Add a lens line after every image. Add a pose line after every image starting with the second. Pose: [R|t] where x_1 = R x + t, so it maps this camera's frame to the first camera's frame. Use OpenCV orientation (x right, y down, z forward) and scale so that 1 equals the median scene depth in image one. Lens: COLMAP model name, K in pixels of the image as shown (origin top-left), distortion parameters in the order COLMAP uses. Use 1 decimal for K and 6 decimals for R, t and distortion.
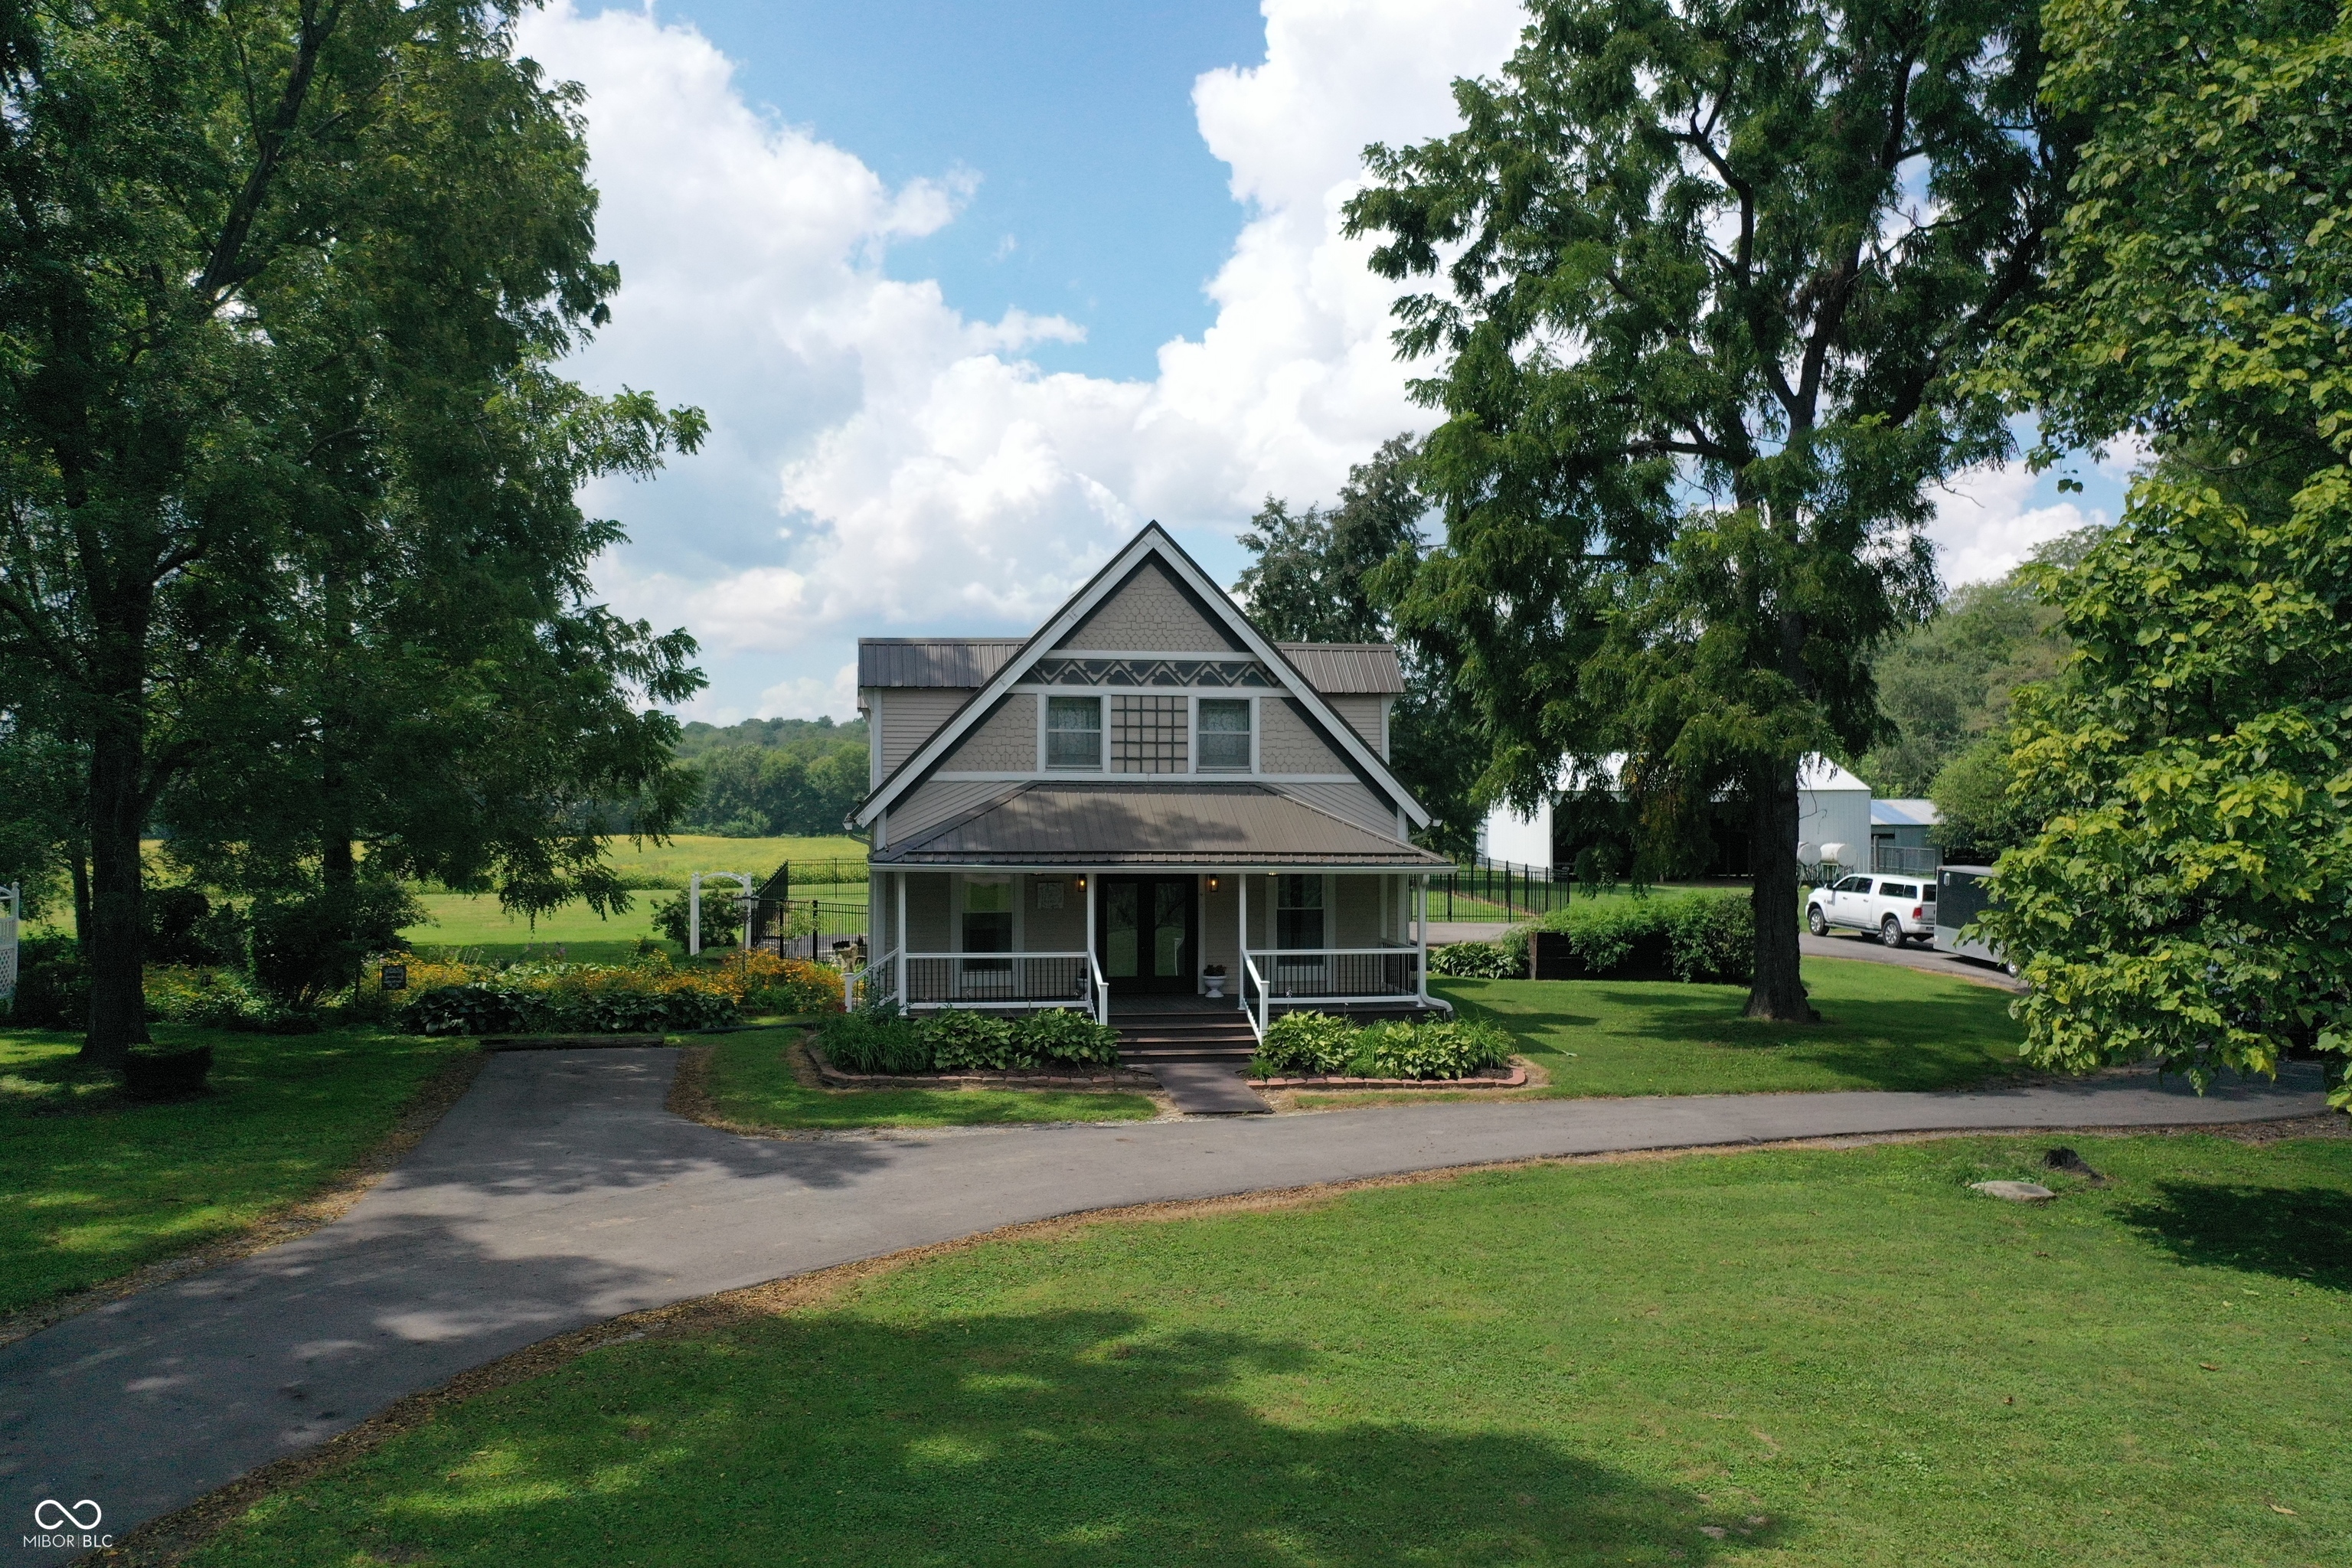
lens RADIAL K [[1872.9, 0, 1176.0], [0, 1872.9, 784.0], [0, 0, 1]] dist [0.002648, 0.004289]
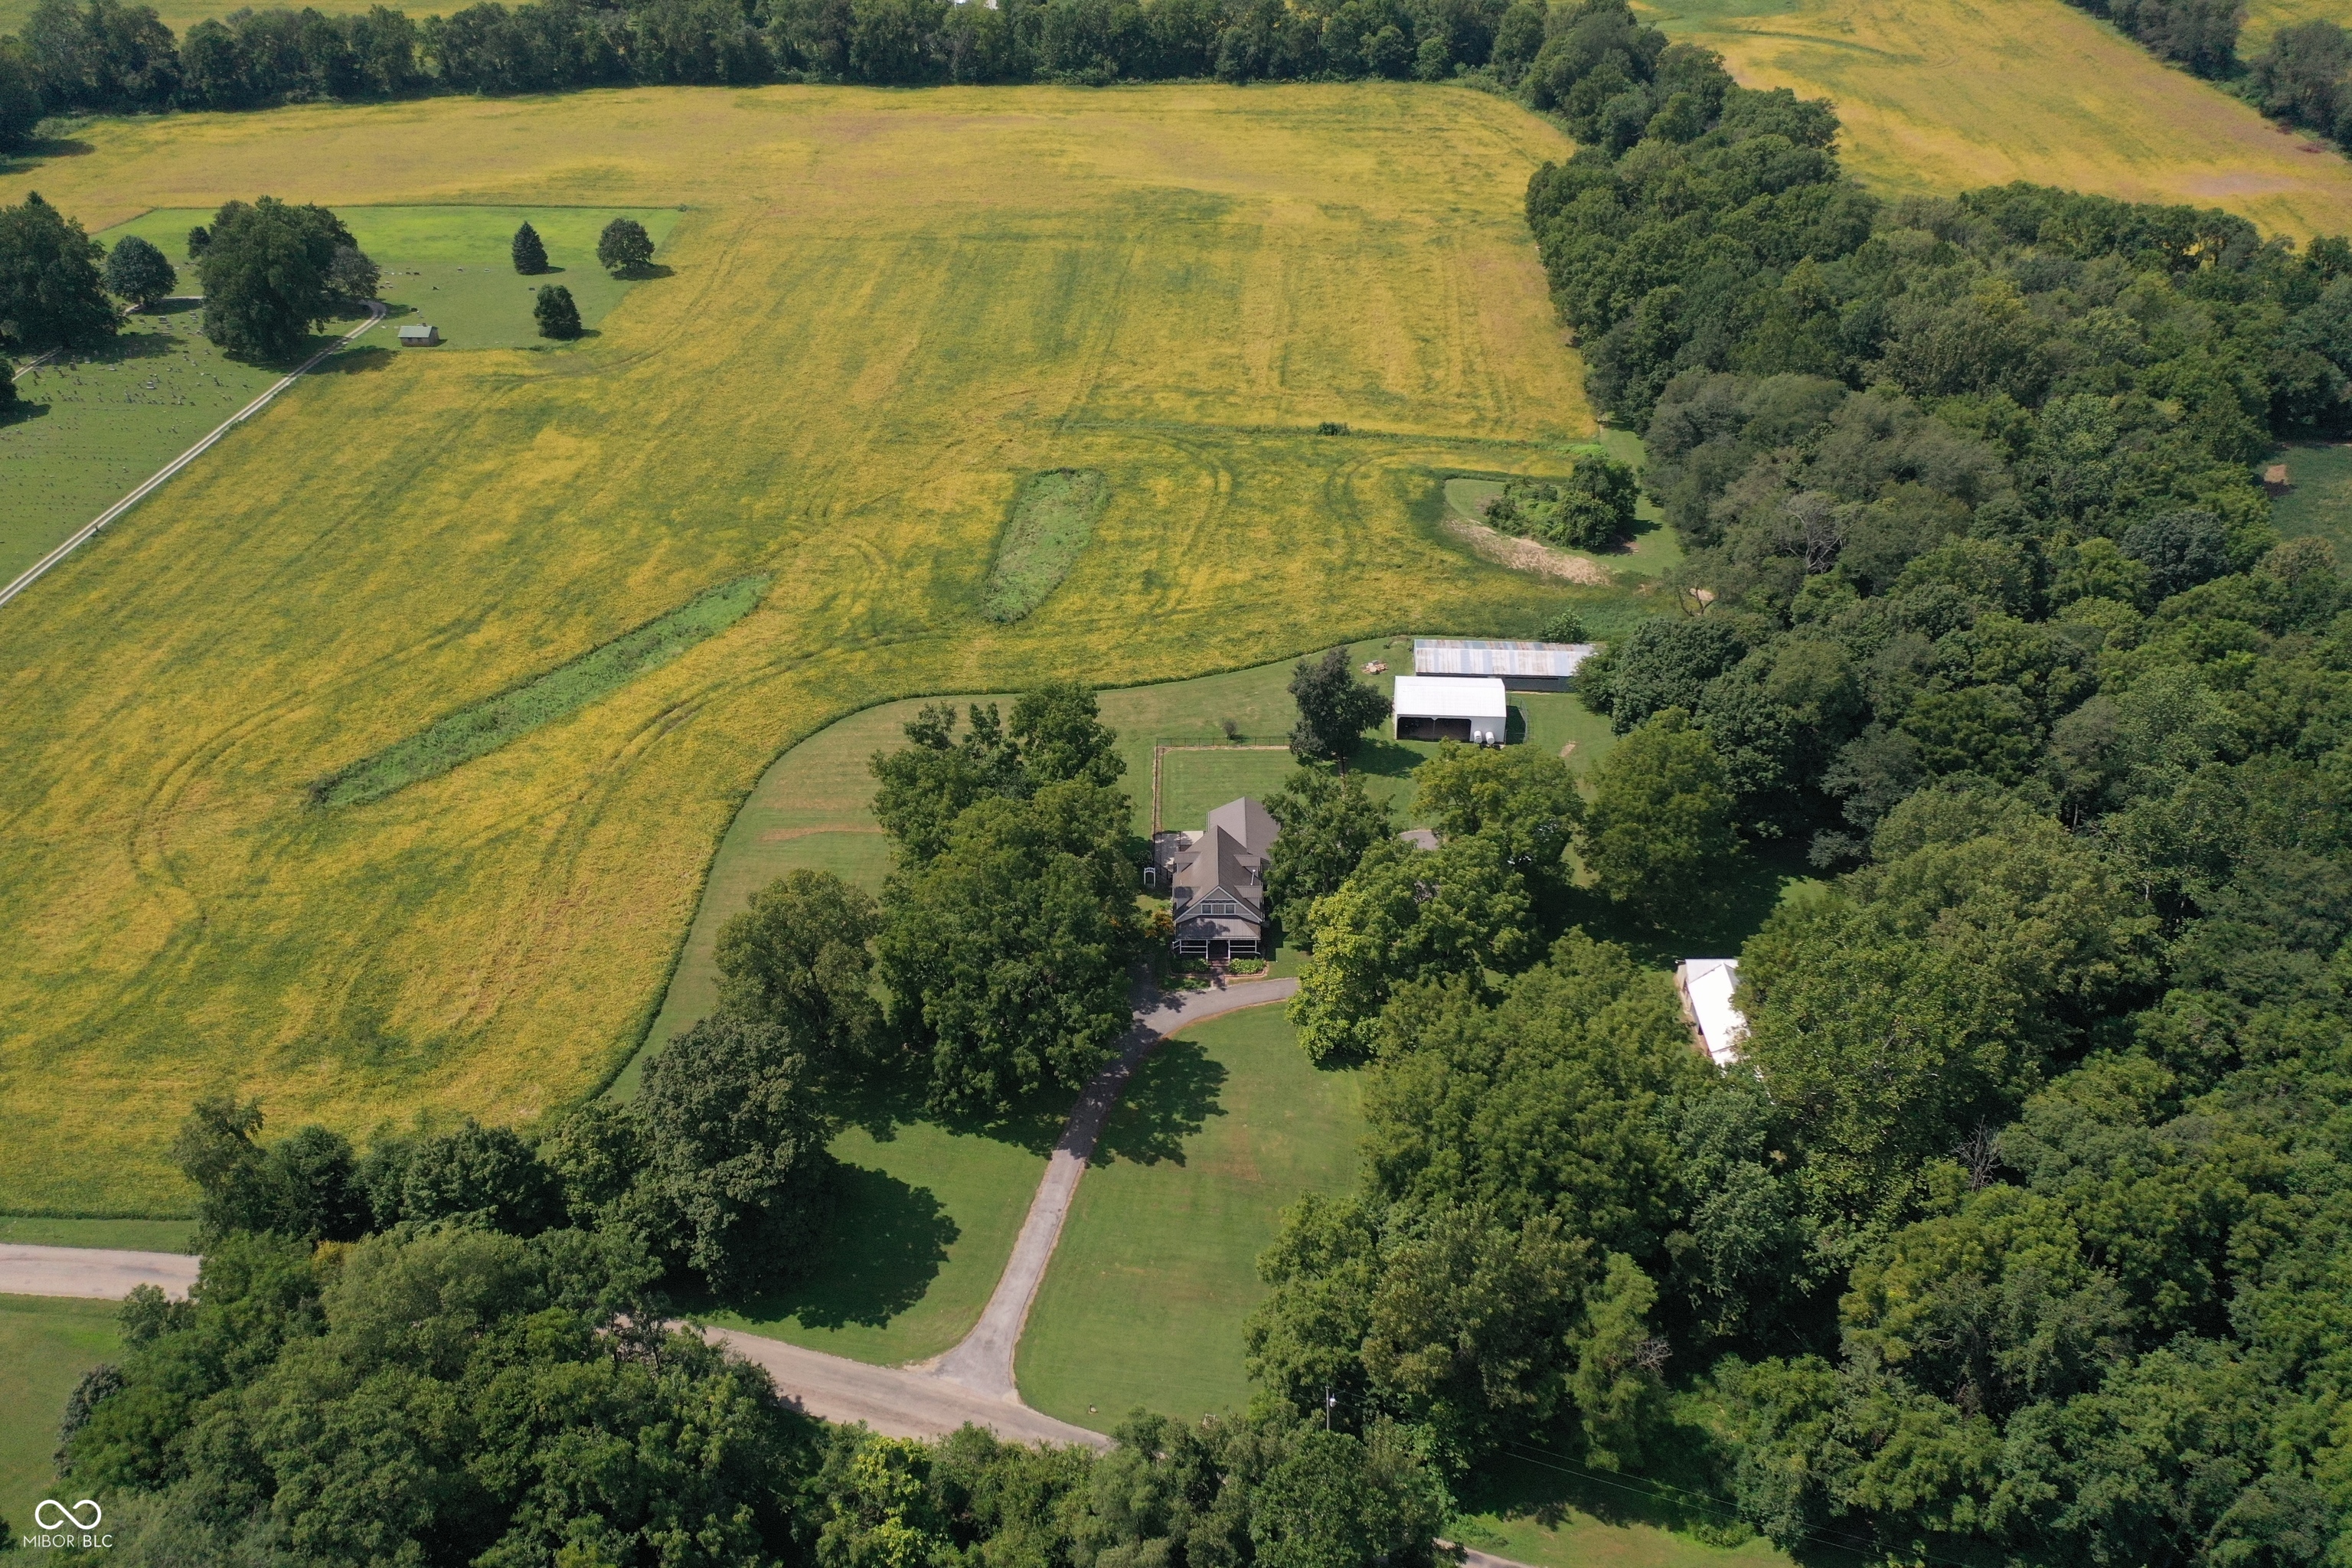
lens RADIAL K [[1864.6, 0, 1174.8], [0, 1864.6, 779.1], [0, 0, 1]] dist [0.005789, -0.000046]
pose [[0.984292, 0.085031, -0.154722, 0.798845], [0.013350, 0.838017, 0.545481, -3.933562], [0.176043, -0.538978, 0.823718, -4.110760]]
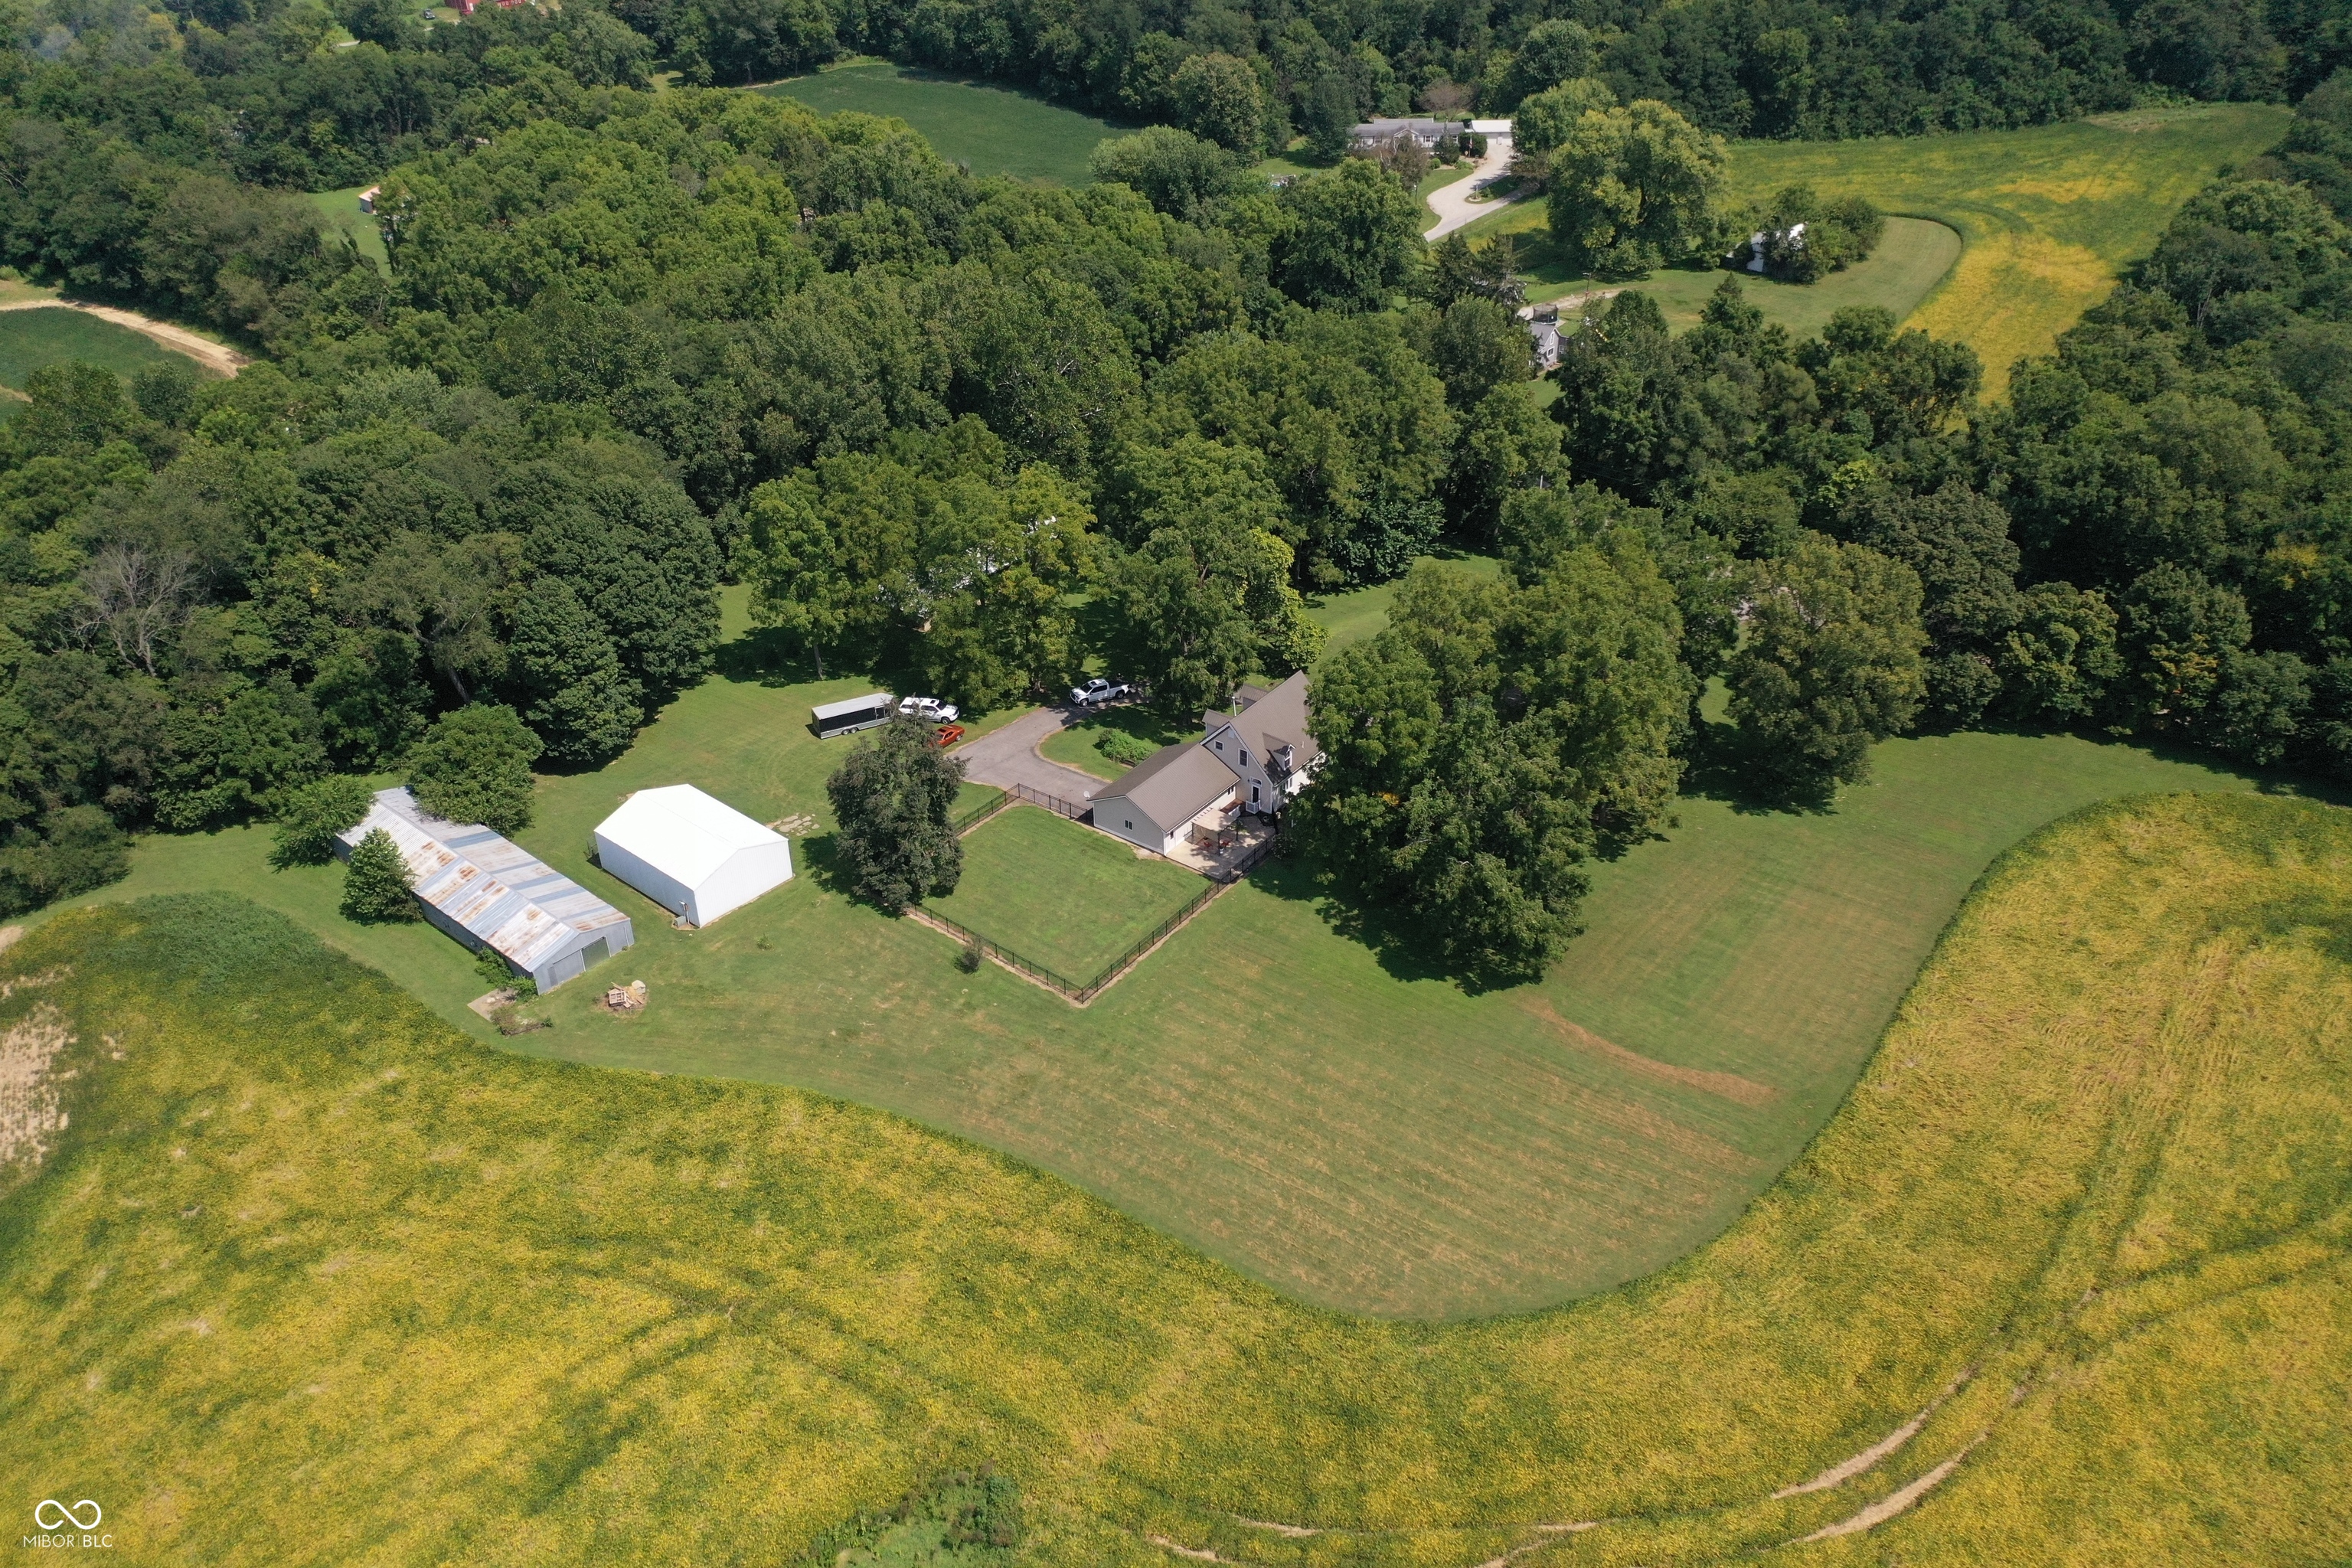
lens RADIAL K [[1864.6, 0, 1174.8], [0, 1864.6, 779.1], [0, 0, 1]] dist [0.005789, -0.000046]
pose [[-0.692541, -0.371553, 0.618333, -3.270432], [0.010956, 0.851639, 0.524015, -2.749770], [-0.721296, 0.369676, -0.585724, 4.587202]]
